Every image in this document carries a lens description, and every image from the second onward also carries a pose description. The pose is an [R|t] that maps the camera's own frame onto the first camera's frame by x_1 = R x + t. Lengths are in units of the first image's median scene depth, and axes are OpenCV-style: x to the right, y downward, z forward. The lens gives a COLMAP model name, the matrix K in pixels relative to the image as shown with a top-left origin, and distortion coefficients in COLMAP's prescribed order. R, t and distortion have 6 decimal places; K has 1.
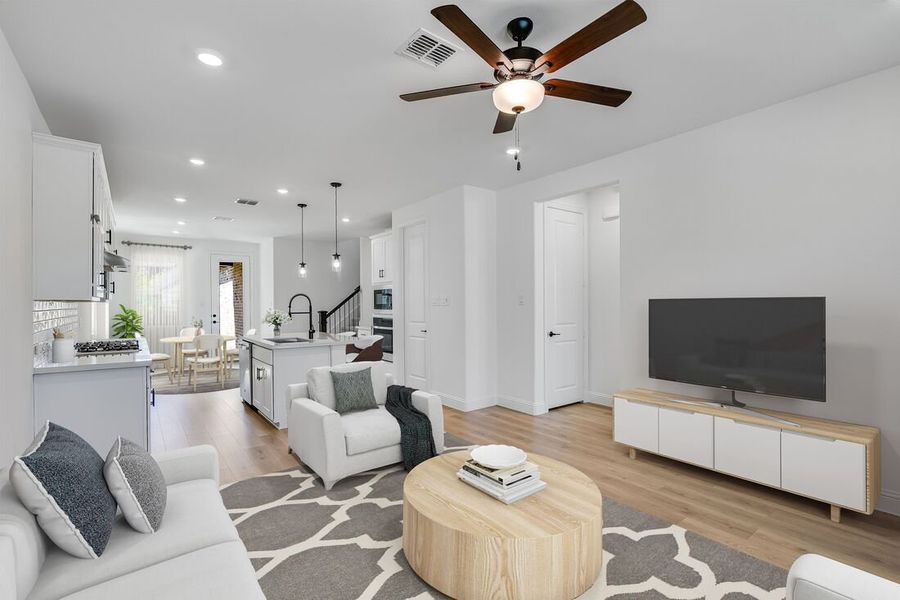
lens RADIAL K [[410.7, 0, 450.0], [0, 410.7, 300.0], [0, 0, 1]] dist [0.000714, 0.000083]
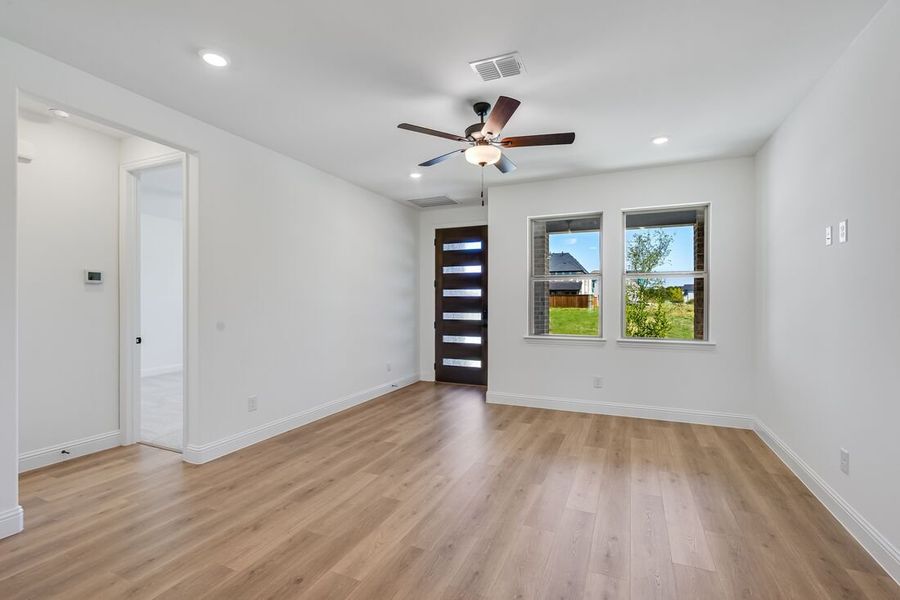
lens RADIAL K [[410.7, 0, 450.0], [0, 410.7, 300.0], [0, 0, 1]] dist [0.000714, 0.000083]
pose [[-0.467775, 0.012159, 0.883764, -1.047605], [0.000505, 0.999909, -0.013490, 0.034744], [-0.883847, -0.005864, -0.467739, 1.776396]]
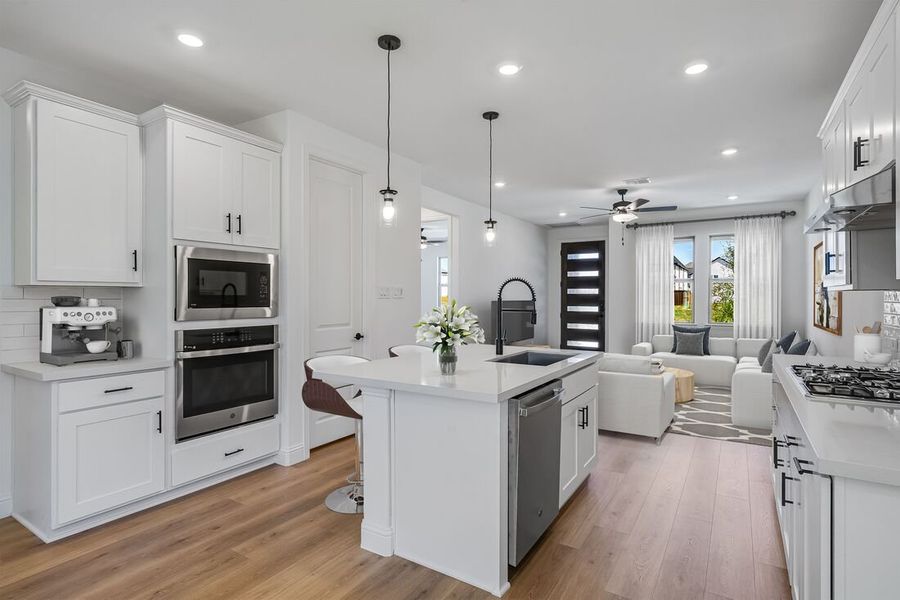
lens RADIAL K [[459.0, 0, 450.0], [0, 459.0, 300.0], [0, 0, 1]] dist [0.000110, -0.000167]
pose [[-0.334610, 0.001733, 0.942355, -1.655317], [-0.005056, 0.999981, -0.003634, 0.042421], [-0.942343, -0.005981, -0.334595, 2.417833]]
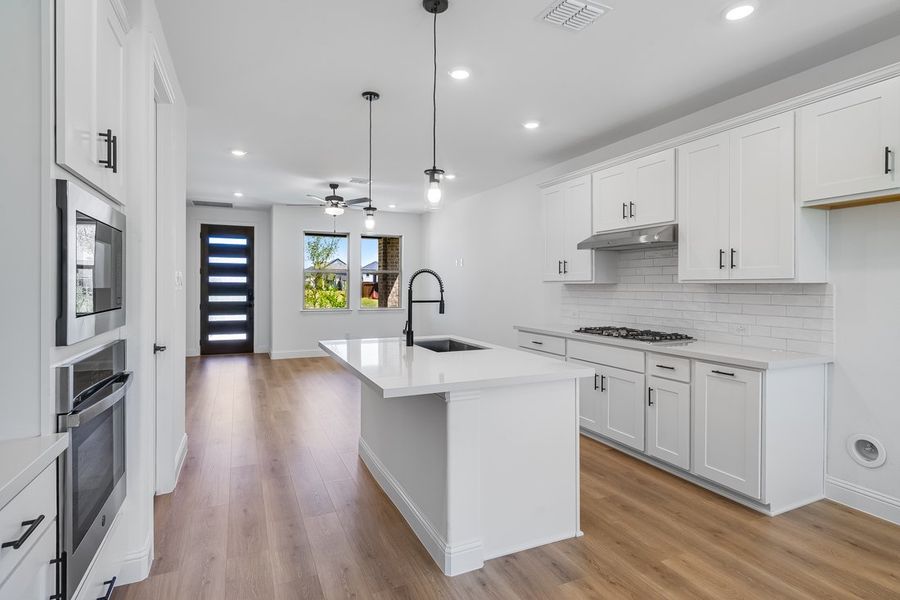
lens RADIAL K [[458.2, 0, 449.7], [0, 458.2, 286.9], [0, 0, 1]] dist [0.001495, 0.000306]
pose [[-0.970677, 0.005513, 0.240325, -1.193056], [0.004391, 0.999977, -0.005204, 0.036296], [-0.240348, -0.003996, -0.970679, 2.820624]]
